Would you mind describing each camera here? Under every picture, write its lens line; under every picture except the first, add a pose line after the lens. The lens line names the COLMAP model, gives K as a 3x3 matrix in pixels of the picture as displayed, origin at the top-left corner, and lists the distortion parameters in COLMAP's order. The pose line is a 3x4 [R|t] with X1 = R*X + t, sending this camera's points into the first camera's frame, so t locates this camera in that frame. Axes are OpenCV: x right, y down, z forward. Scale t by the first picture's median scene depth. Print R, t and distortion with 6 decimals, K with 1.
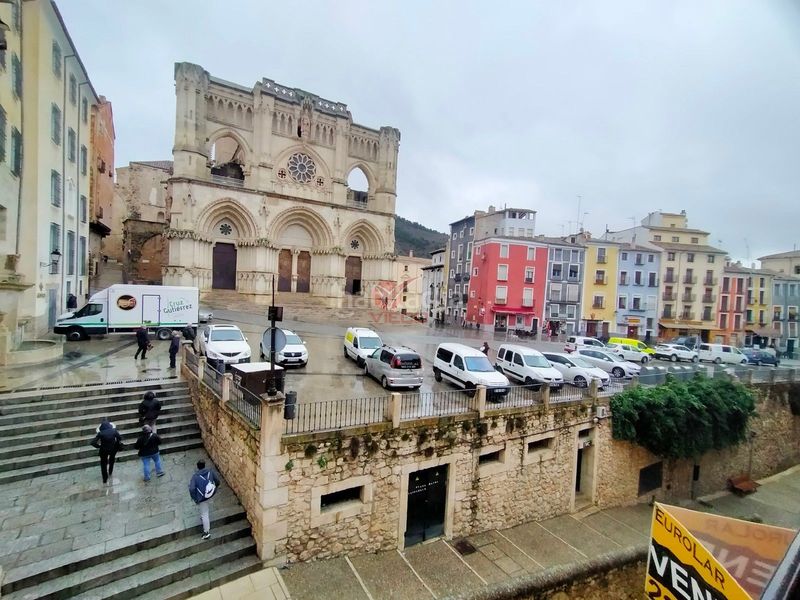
lens RADIAL K [[376.3, 0, 398.0], [0, 376.3, 295.7], [0, 0, 1]] dist [0.004837, 0.003103]
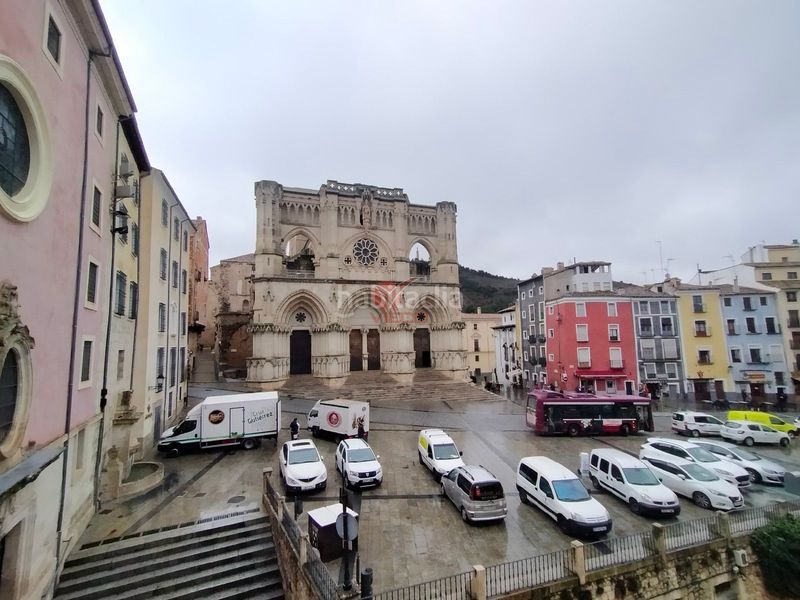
lens RADIAL K [[376.3, 0, 398.0], [0, 376.3, 299.0], [0, 0, 1]] dist [0.004837, 0.003103]
pose [[0.979547, -0.099363, -0.174972, 0.011873], [0.075285, 0.987391, -0.139250, -0.109814], [0.186602, 0.123229, 0.974676, 0.001378]]
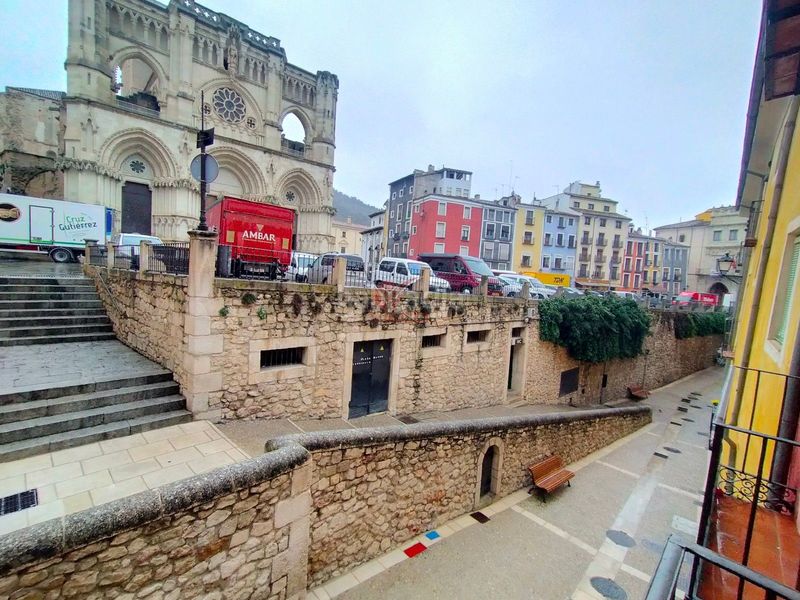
lens RADIAL K [[376.3, 0, 405.7], [0, 376.3, 289.6], [0, 0, 1]] dist [0.004837, 0.003103]
pose [[0.982832, 0.001756, 0.184492, -0.008183], [-0.010414, 0.998889, 0.045969, 0.121809], [-0.184206, -0.047101, 0.981758, 0.008031]]
